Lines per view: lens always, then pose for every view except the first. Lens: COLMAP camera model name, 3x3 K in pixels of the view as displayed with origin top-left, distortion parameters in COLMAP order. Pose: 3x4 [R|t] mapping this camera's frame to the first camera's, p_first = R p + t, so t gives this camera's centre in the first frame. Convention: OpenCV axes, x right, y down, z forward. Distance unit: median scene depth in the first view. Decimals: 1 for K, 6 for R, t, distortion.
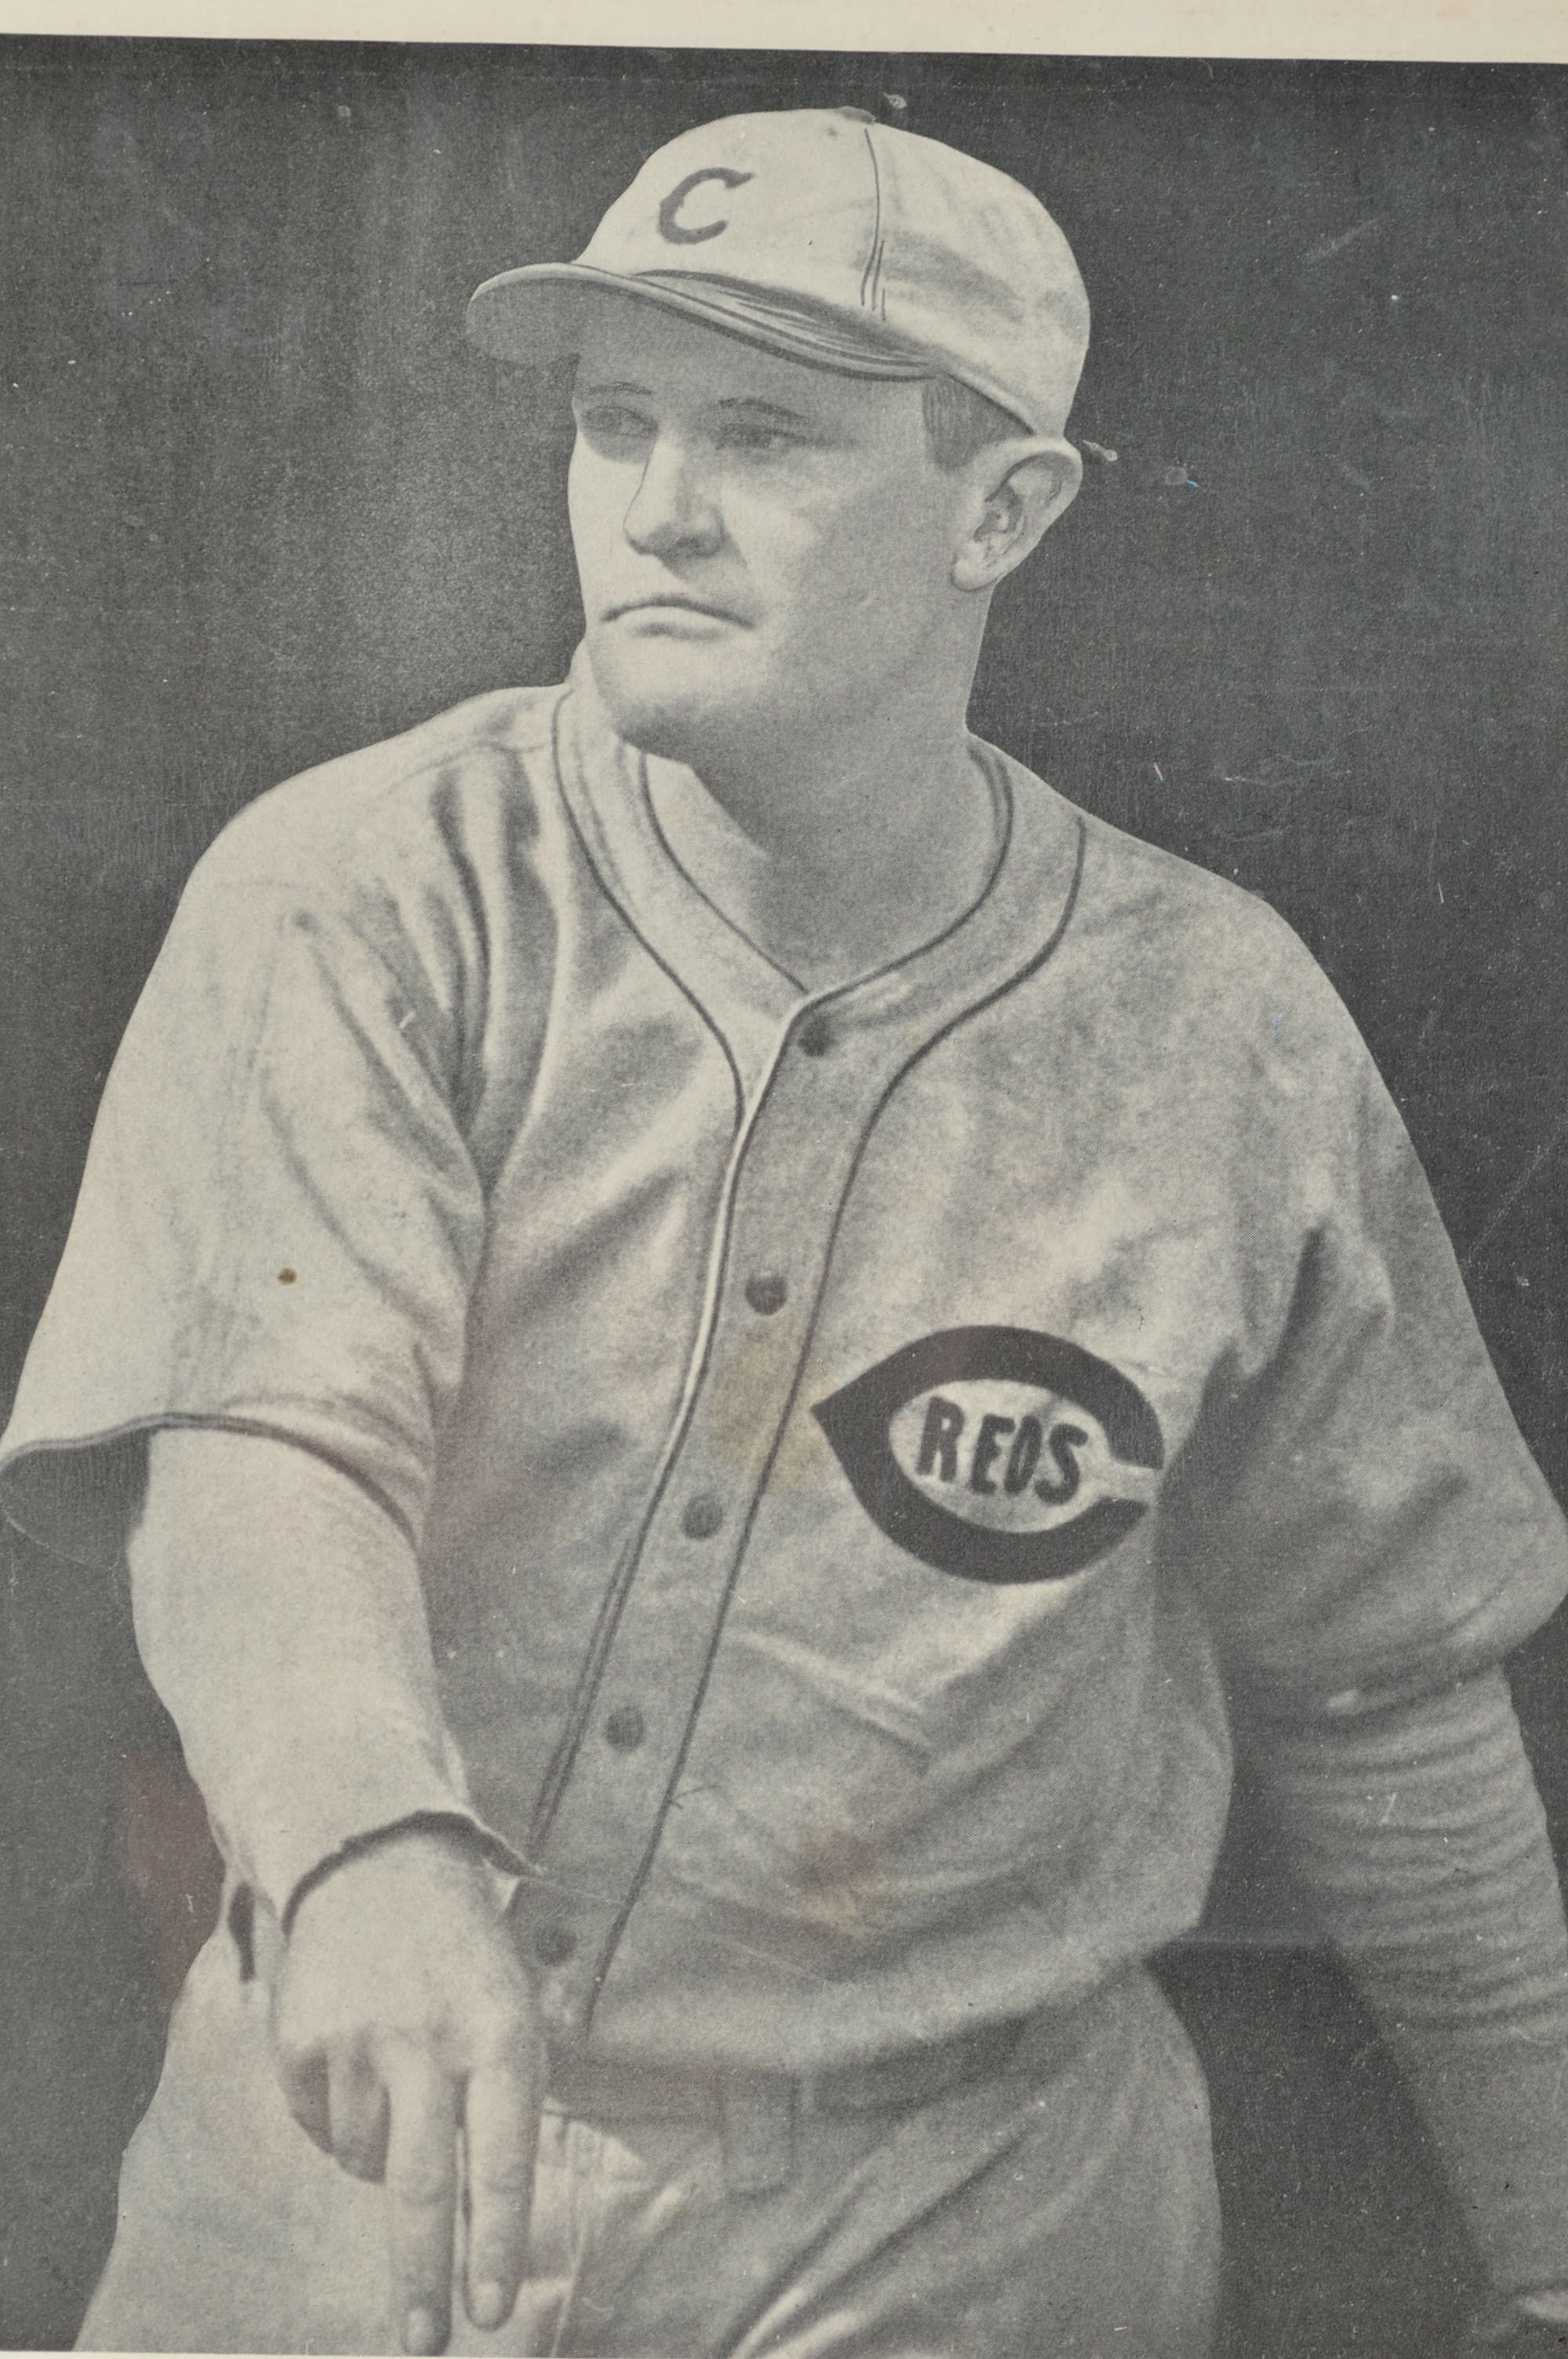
lens RADIAL K [[5506.2, 0, 785.2], [0, 5506.2, 1180.4], [0, 0, 1]] dist [0.024424, 0.000000]
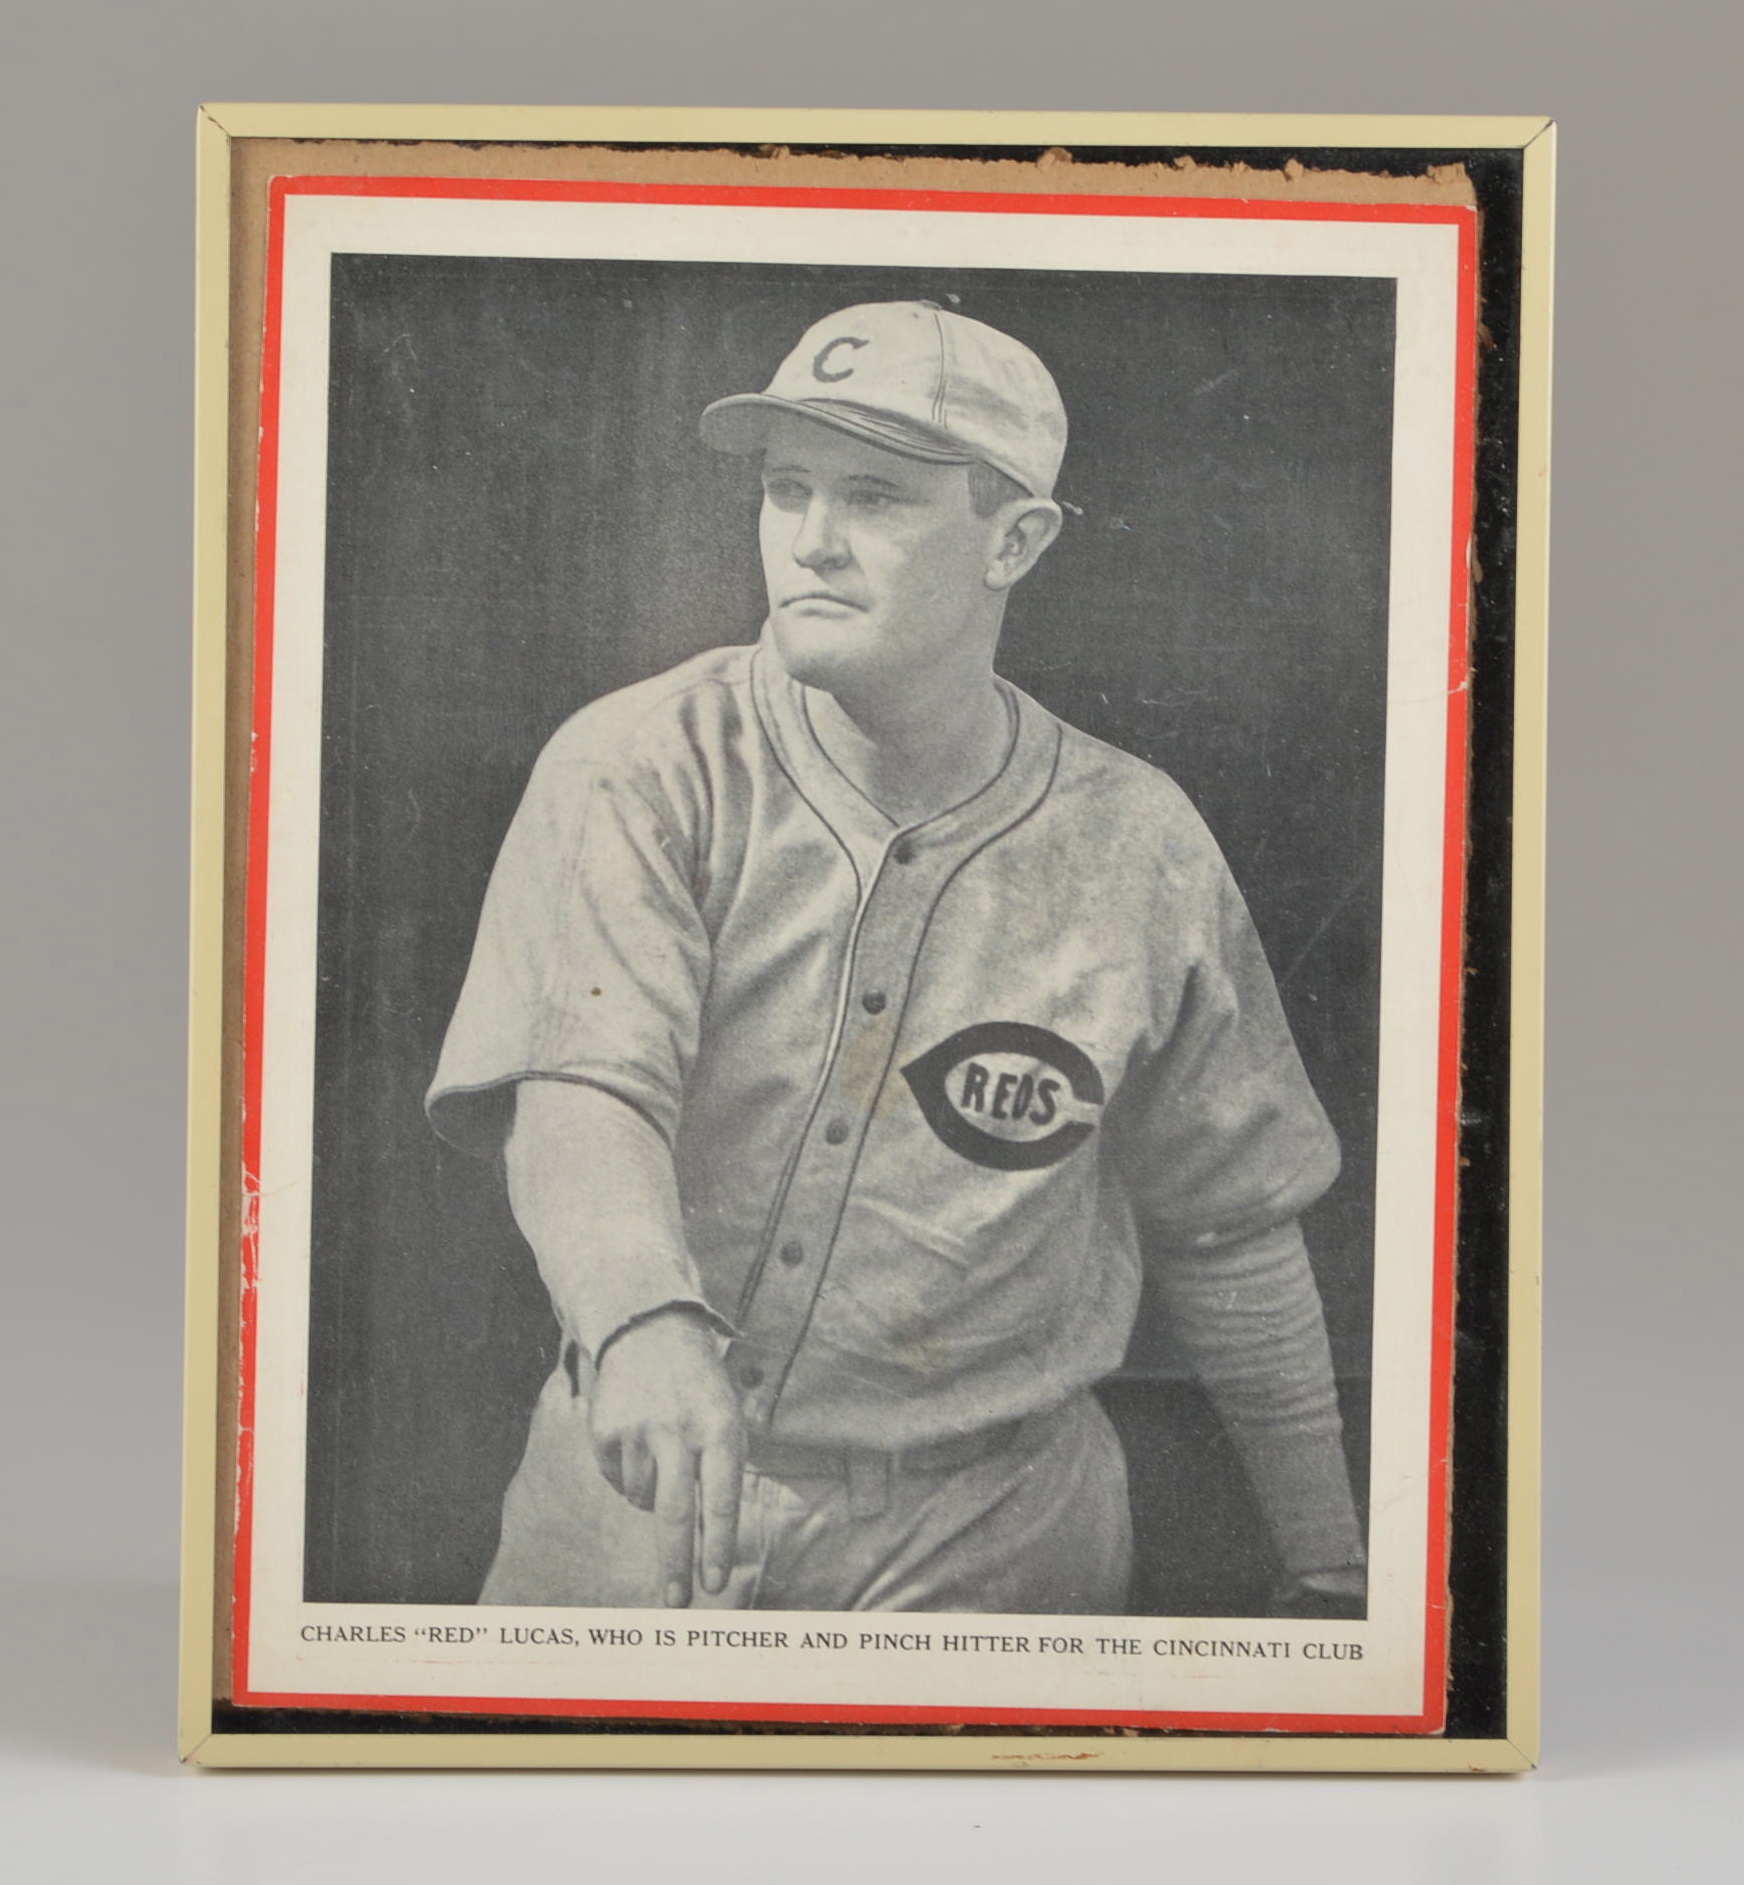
lens RADIAL K [[4942.6, 0, 873.0], [0, 4942.6, 943.3], [0, 0, 1]] dist [-0.027746, 0.000000]
pose [[0.999943, 0.002396, -0.010426, 0.012183], [-0.002222, 0.999858, 0.016700, -0.023797], [0.010464, -0.016676, 0.999806, -0.544721]]
